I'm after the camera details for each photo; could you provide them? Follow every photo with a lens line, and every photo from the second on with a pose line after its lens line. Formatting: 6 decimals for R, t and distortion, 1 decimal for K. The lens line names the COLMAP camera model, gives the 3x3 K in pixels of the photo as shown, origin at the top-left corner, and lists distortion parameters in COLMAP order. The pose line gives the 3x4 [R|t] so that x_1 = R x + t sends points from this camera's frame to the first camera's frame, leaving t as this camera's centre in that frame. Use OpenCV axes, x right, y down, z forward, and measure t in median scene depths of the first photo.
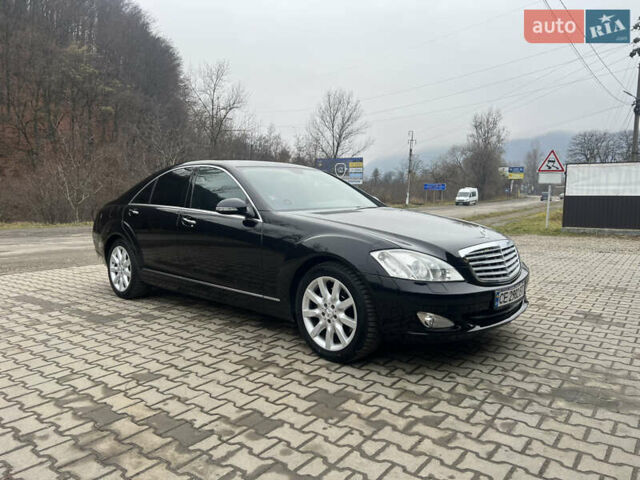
lens RADIAL K [[482.2, 0, 318.8], [0, 482.2, 237.7], [0, 0, 1]] dist [0.056181, -0.063727]
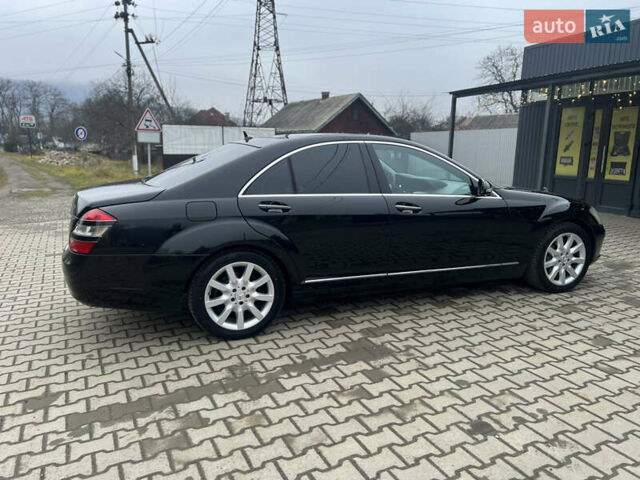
lens RADIAL K [[482.2, 0, 322.0], [0, 482.2, 238.0], [0, 0, 1]] dist [0.056181, -0.063727]
pose [[0.435944, -0.166968, 0.884350, -1.358665], [0.078128, 0.985951, 0.147637, -0.147752], [-0.896576, 0.004731, 0.442864, 0.905736]]
